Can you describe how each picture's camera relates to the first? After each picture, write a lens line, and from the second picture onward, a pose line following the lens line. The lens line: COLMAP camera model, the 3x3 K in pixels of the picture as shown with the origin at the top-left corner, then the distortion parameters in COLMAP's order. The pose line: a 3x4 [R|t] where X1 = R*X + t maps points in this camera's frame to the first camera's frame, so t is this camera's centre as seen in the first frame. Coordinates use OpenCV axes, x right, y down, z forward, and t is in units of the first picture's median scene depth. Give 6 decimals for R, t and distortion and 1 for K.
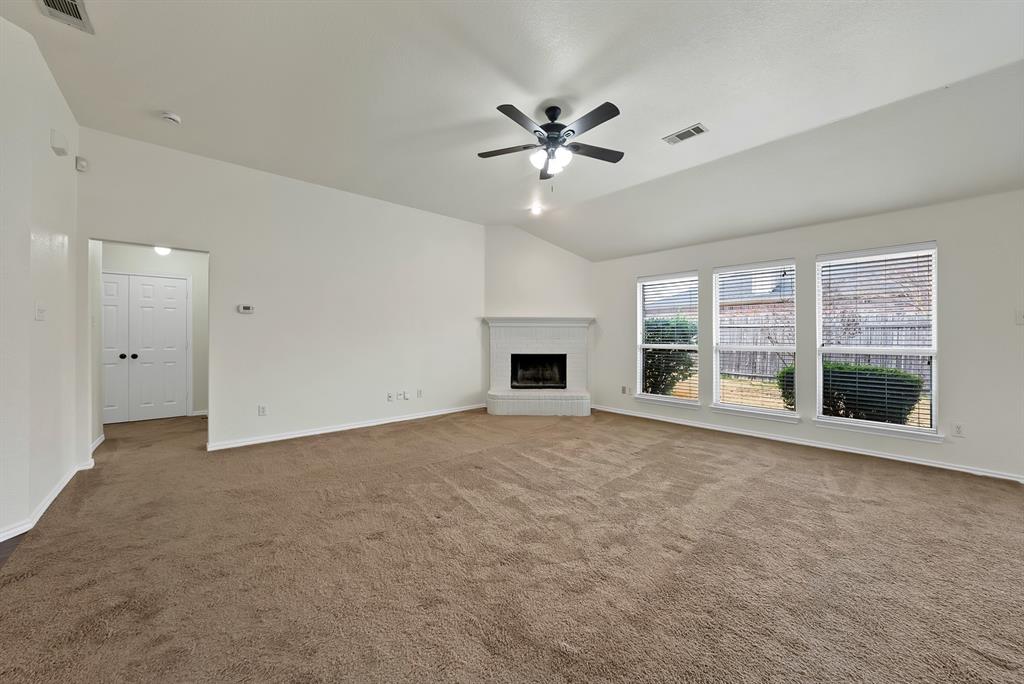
lens RADIAL K [[368.4, 0, 512.0], [0, 368.4, 342.0], [0, 0, 1]] dist [-0.025593, 0.006398]
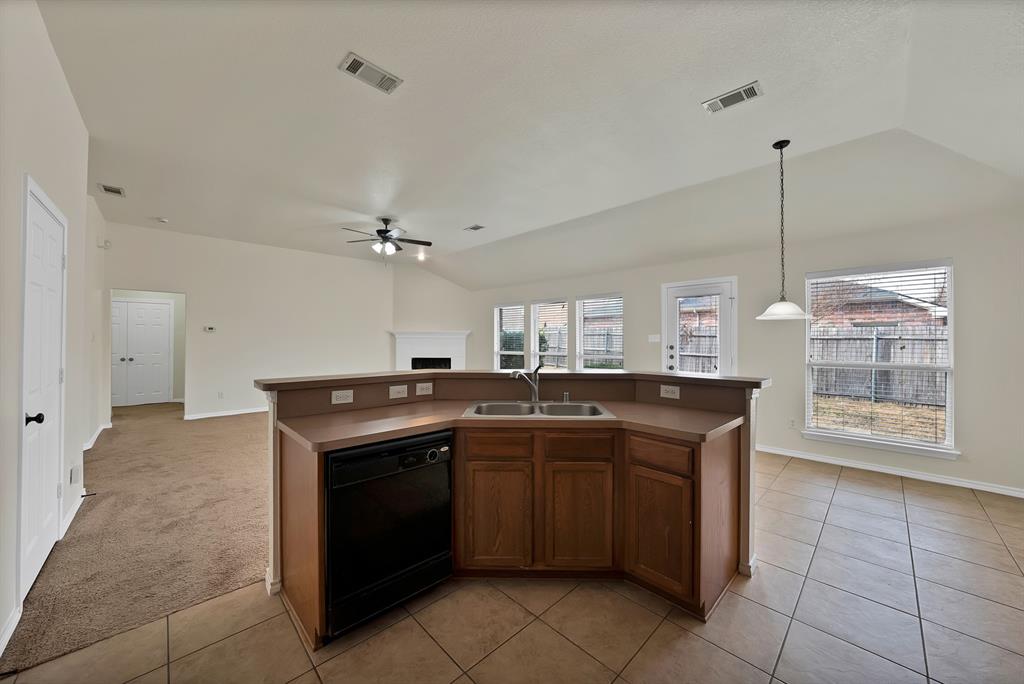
lens RADIAL K [[368.4, 0, 512.0], [0, 368.4, 342.0], [0, 0, 1]] dist [-0.025593, 0.006398]
pose [[0.999278, 0.002383, 0.037931, 0.399401], [-0.002120, 0.999973, -0.006988, -0.022516], [-0.037947, 0.006903, 0.999256, -0.478881]]
